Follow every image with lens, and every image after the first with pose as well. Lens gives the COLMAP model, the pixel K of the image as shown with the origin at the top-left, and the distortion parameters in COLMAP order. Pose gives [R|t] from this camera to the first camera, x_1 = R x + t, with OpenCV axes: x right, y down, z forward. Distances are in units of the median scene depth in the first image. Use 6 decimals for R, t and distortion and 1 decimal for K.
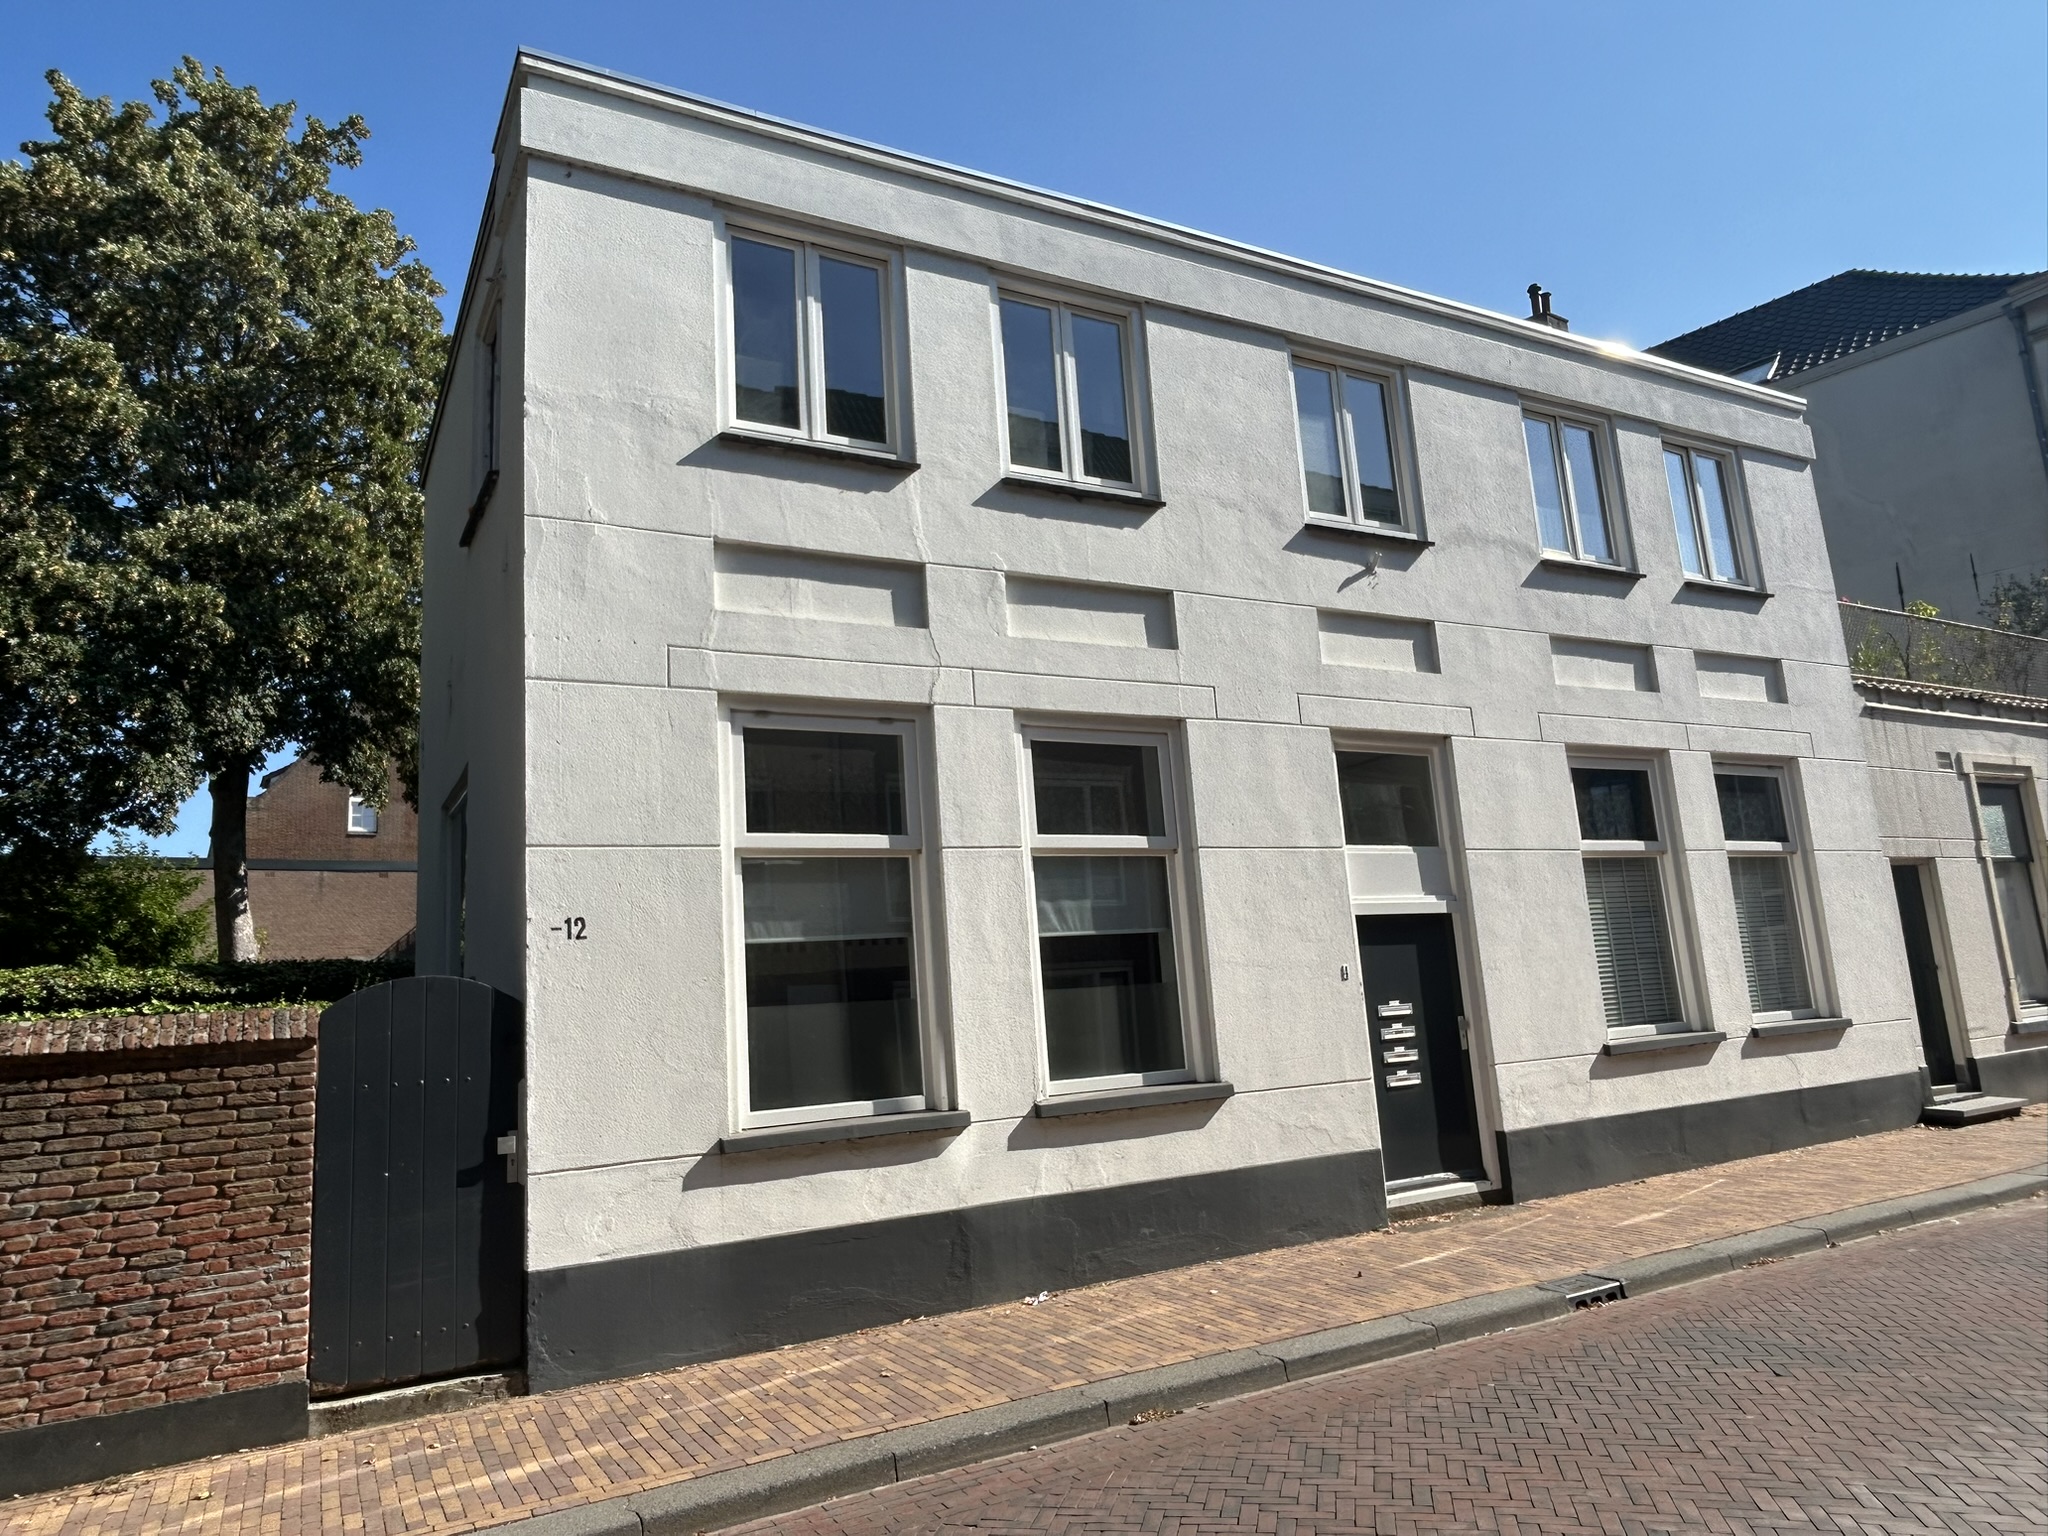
lens RADIAL K [[1303.8, 0, 1020.1], [0, 1303.8, 758.6], [0, 0, 1]] dist [-0.003577, 0.000950]
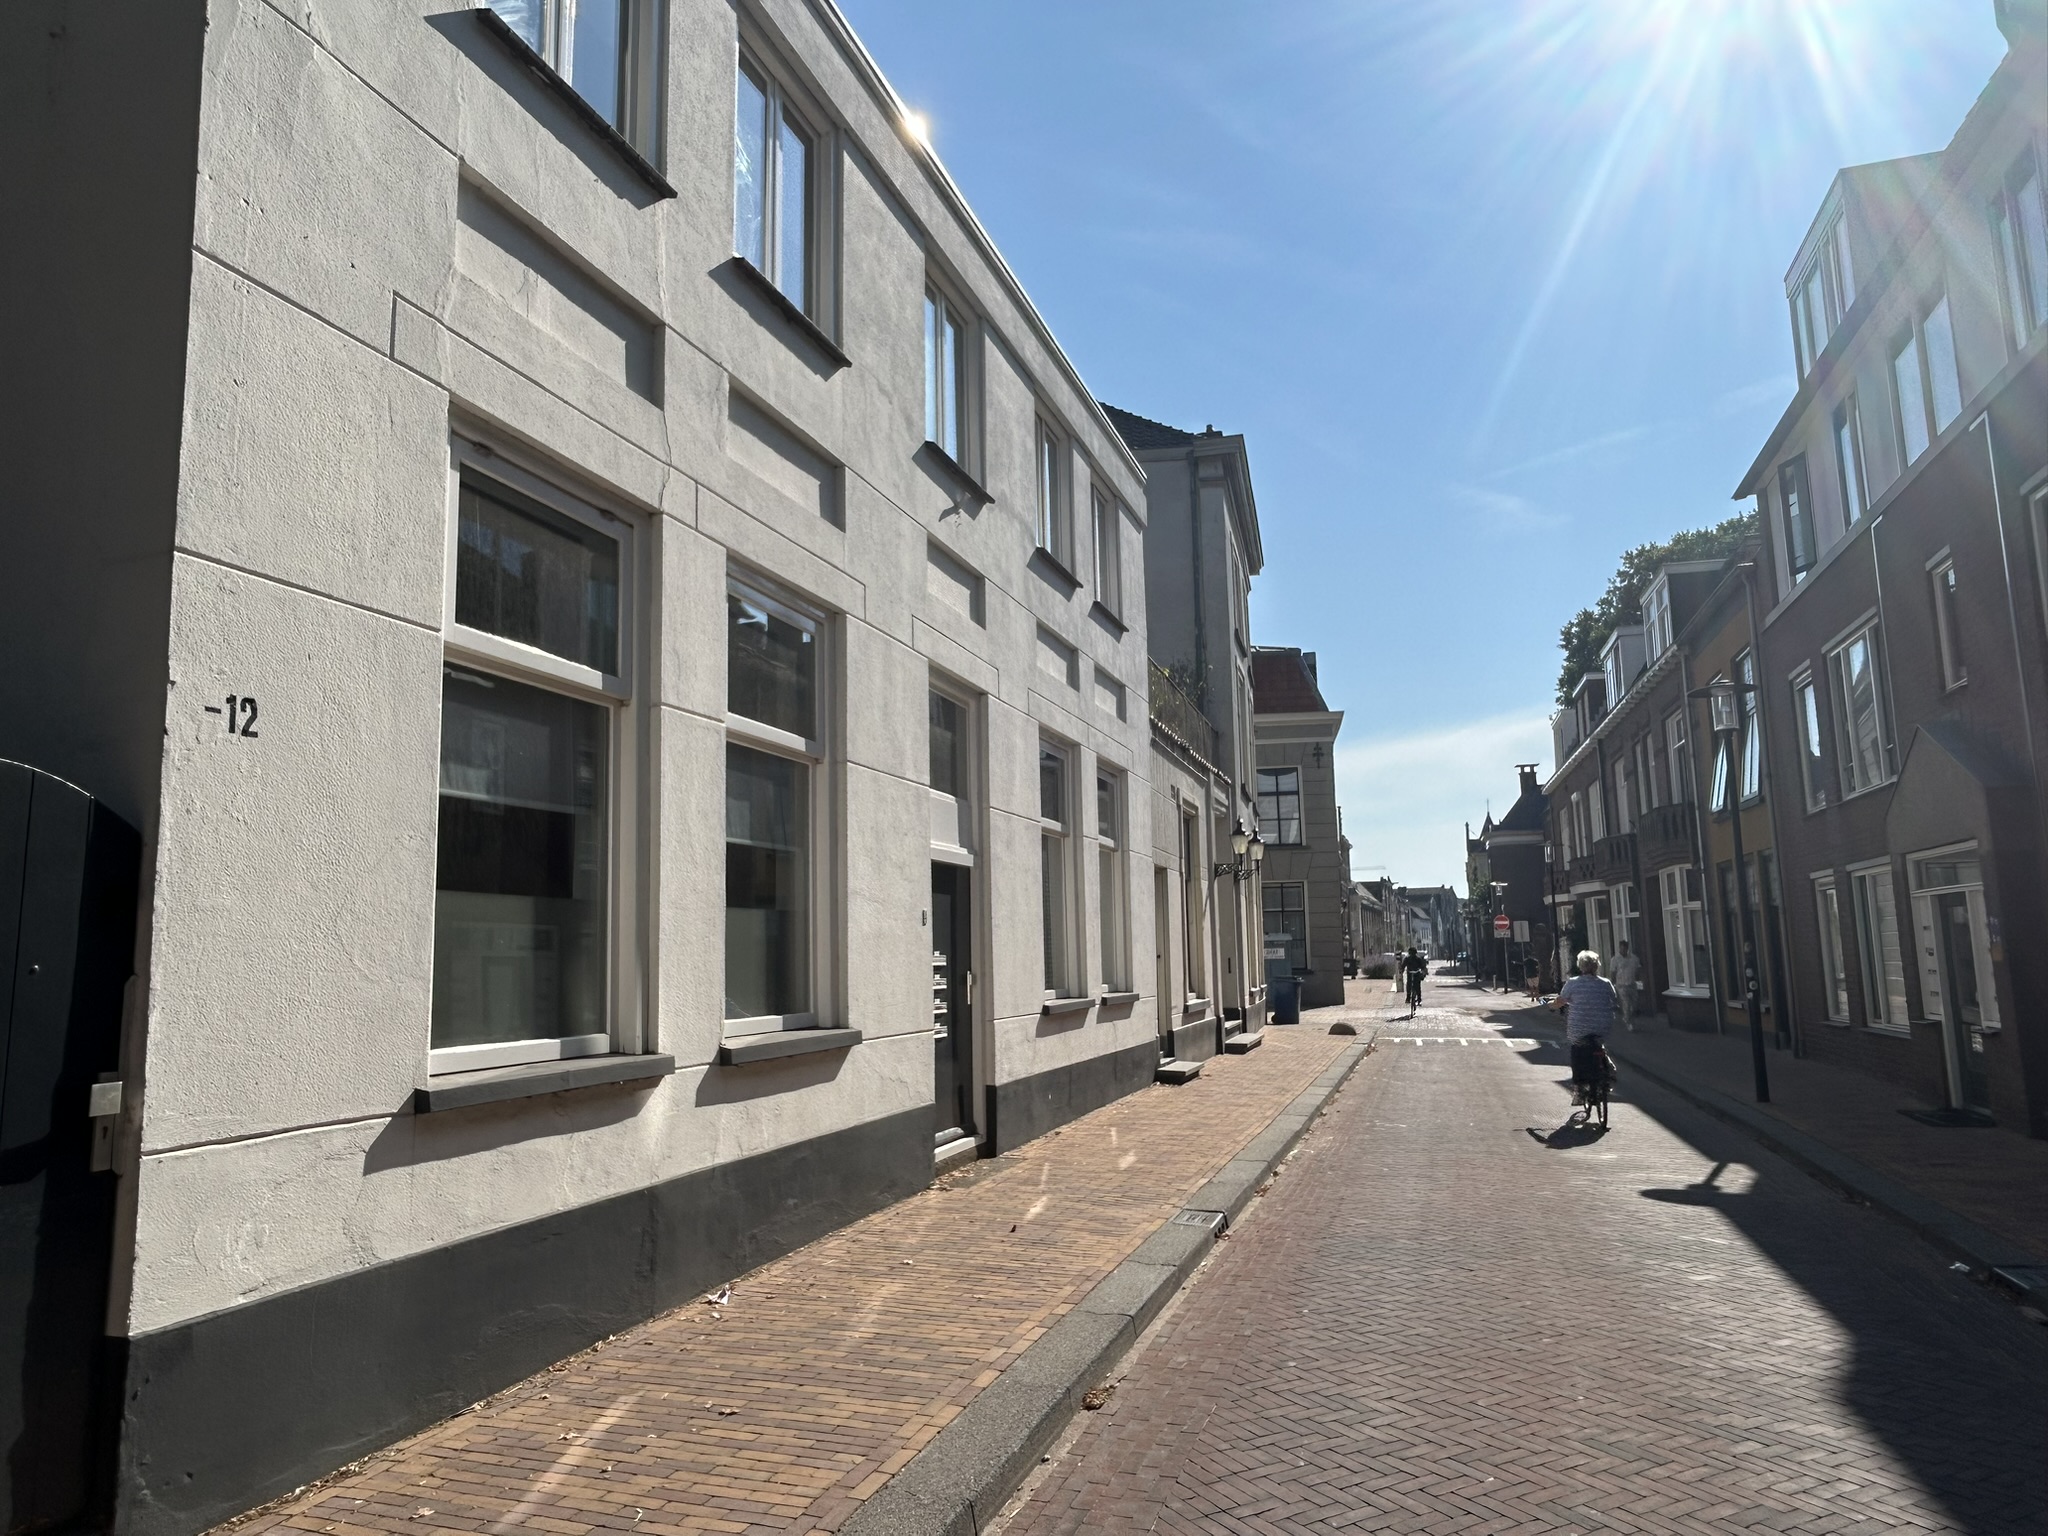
lens RADIAL K [[1303.8, 0, 1020.1], [0, 1303.8, 758.6], [0, 0, 1]] dist [-0.003577, 0.000950]
pose [[0.727923, 0.155454, 0.667804, -0.465936], [-0.160041, 0.985578, -0.054978, 0.124879], [-0.666720, -0.066856, 0.742304, 0.357727]]
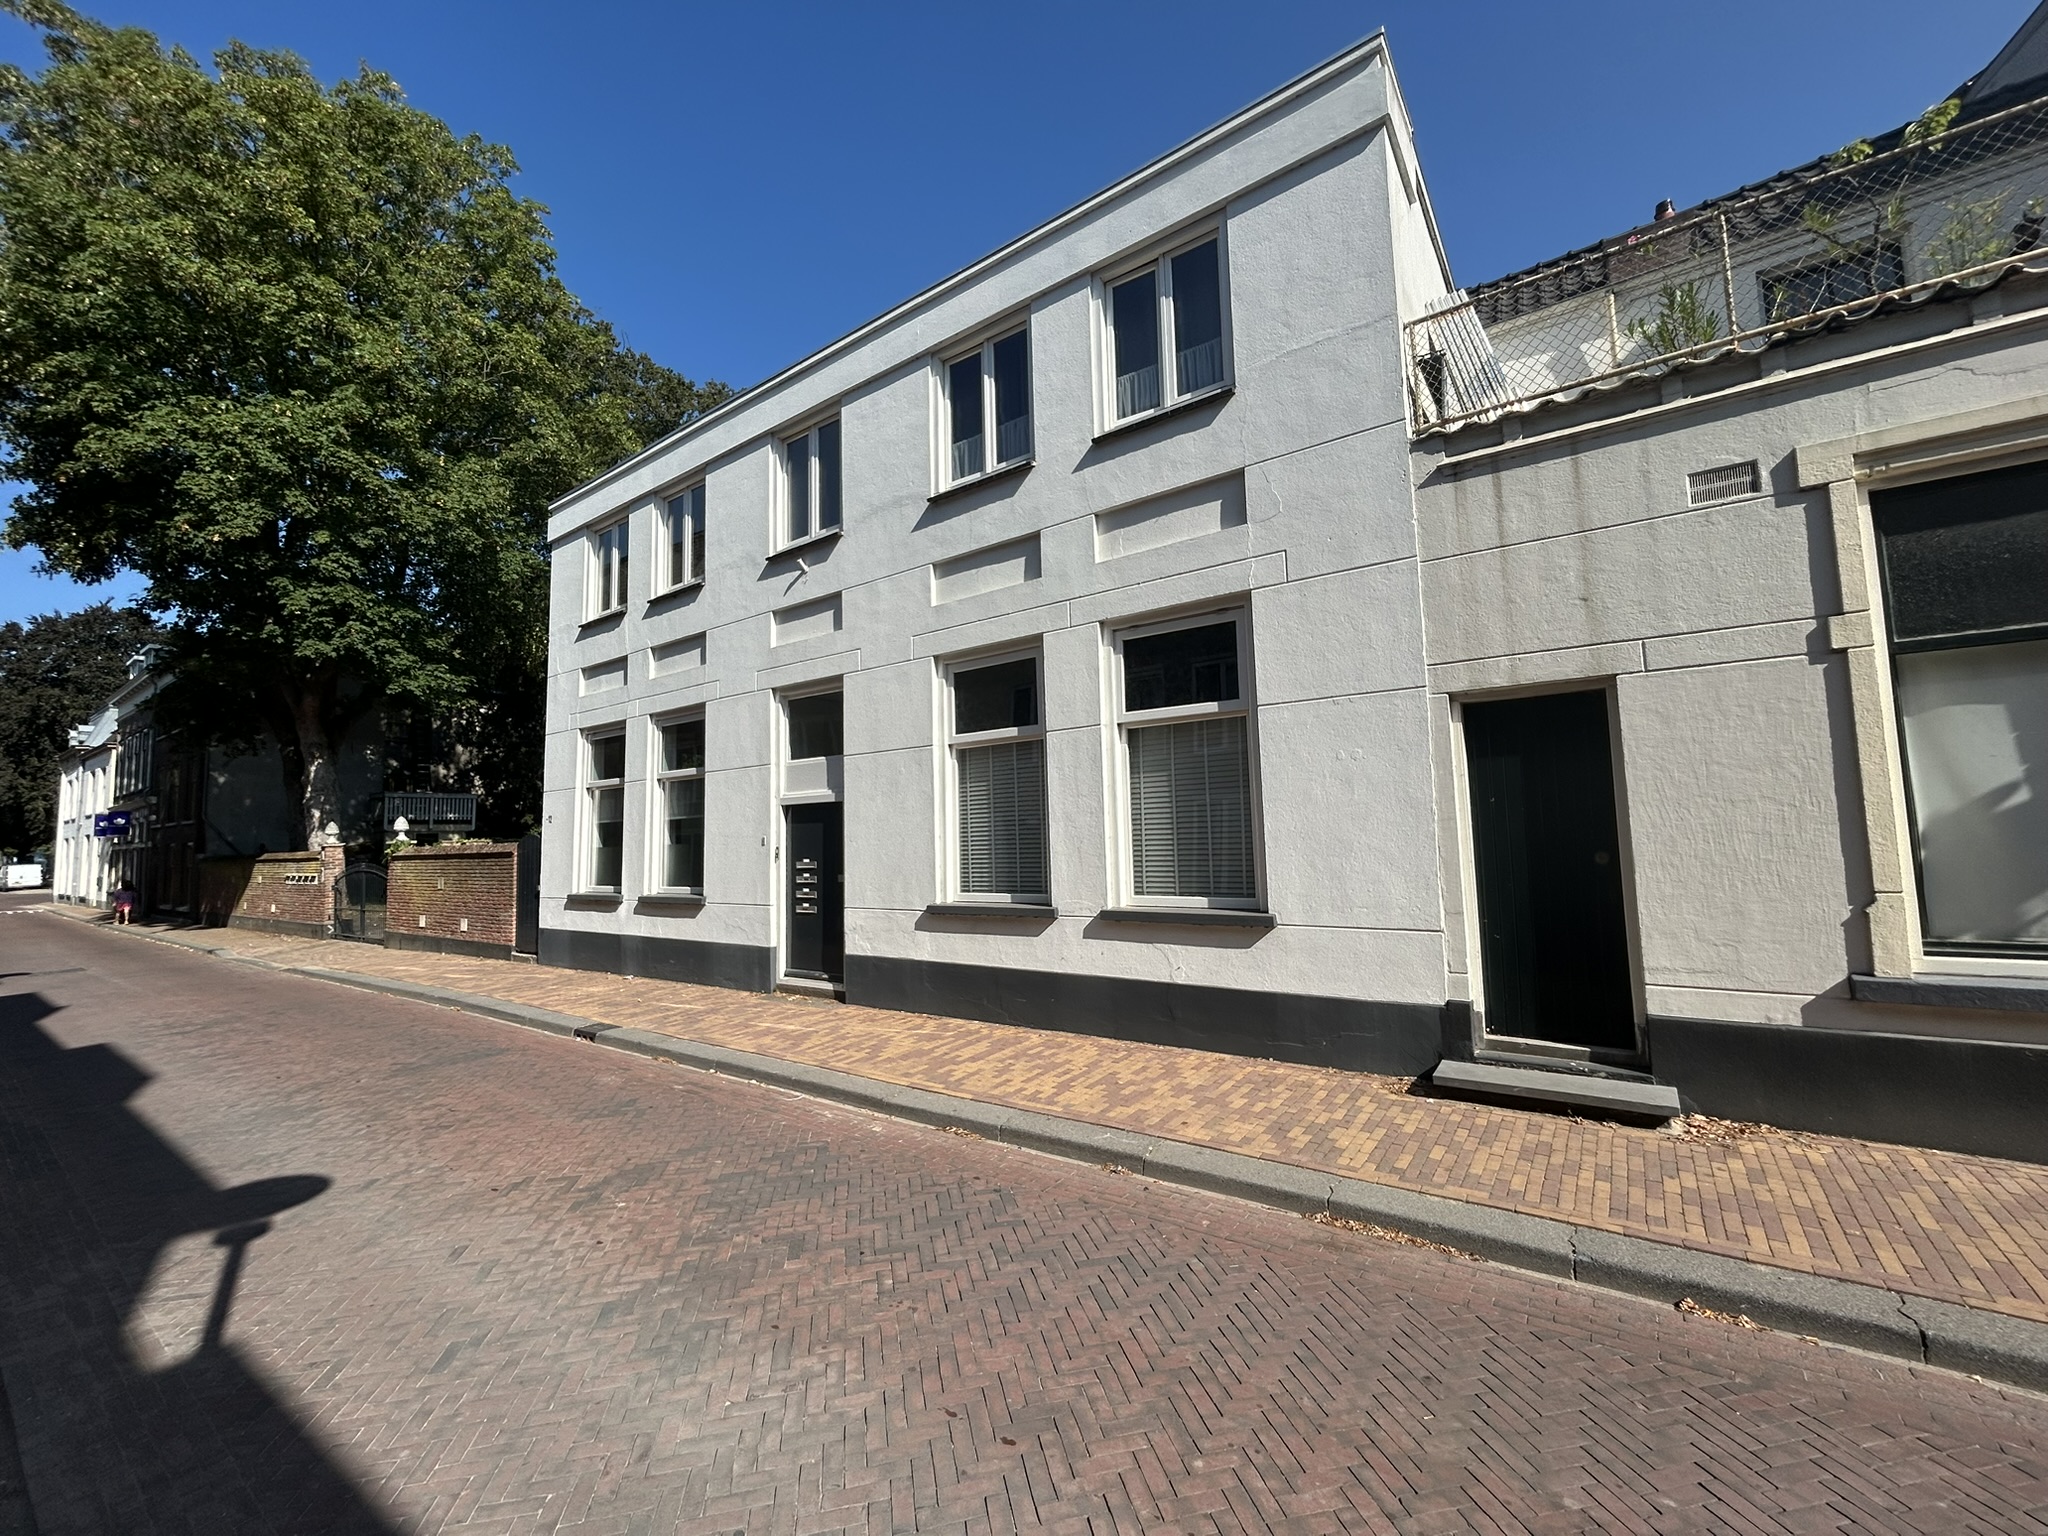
lens RADIAL K [[826.8, 0, 1017.9], [0, 826.8, 766.2], [0, 0, 1]] dist [0.000397, 0.000070]
pose [[0.425709, -0.027858, -0.904431, 1.802841], [0.172874, 0.983619, 0.051073, 0.099195], [0.888193, -0.178095, 0.423552, 1.160541]]
